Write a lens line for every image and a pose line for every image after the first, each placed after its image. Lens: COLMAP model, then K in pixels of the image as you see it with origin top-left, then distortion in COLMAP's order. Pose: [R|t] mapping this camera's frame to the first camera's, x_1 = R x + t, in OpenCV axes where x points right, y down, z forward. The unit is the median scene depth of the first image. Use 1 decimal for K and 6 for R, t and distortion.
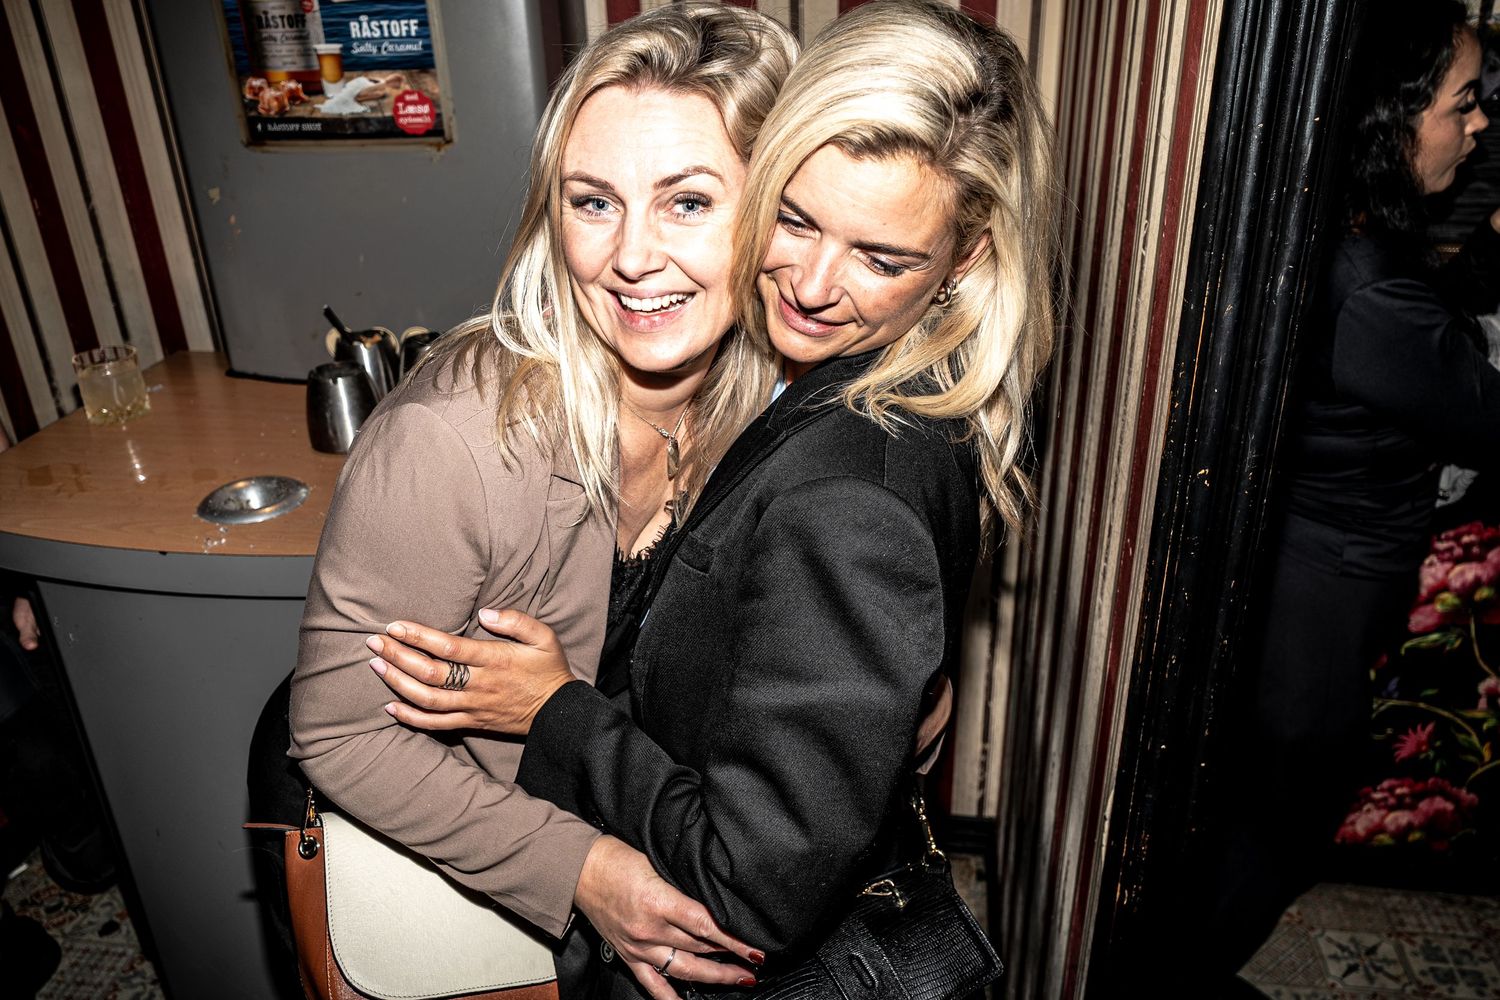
lens RADIAL K [[1196.5, 0, 749.1], [0, 1196.5, 501.1], [0, 0, 1]] dist [-0.018731, 0.026145]
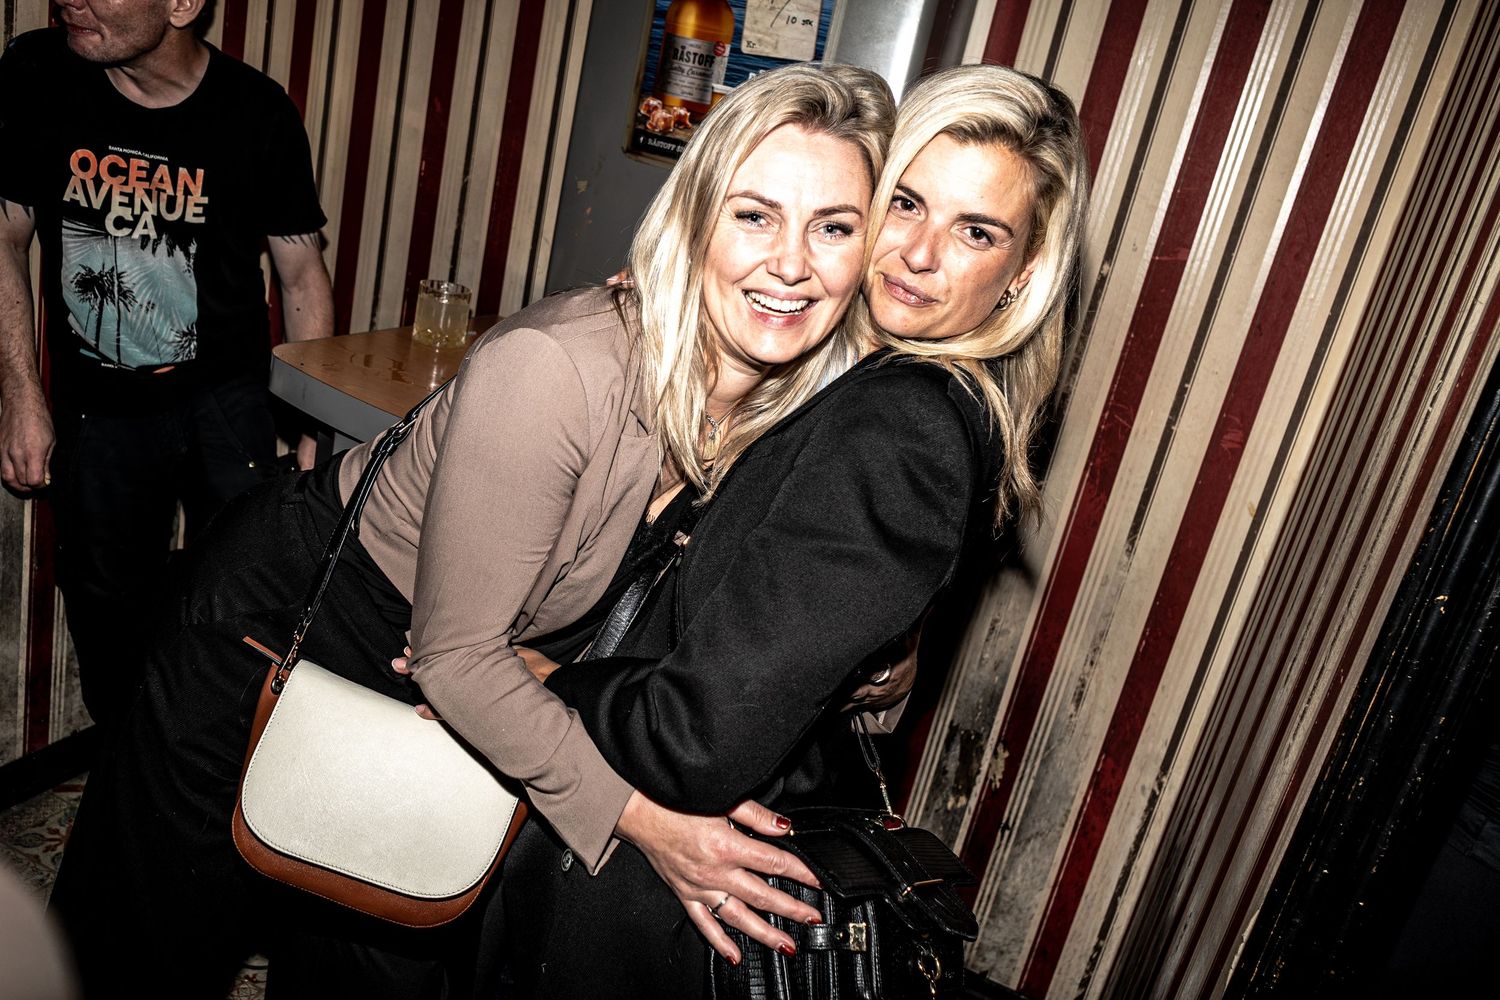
lens RADIAL K [[1196.5, 0, 764.0], [0, 1196.5, 467.2], [0, 0, 1]] dist [-0.018731, 0.026145]
pose [[0.938127, 0.302953, -0.167740, -0.015900], [-0.325142, 0.937285, -0.125619, 0.090465], [0.119164, 0.172386, 0.977795, -0.049688]]
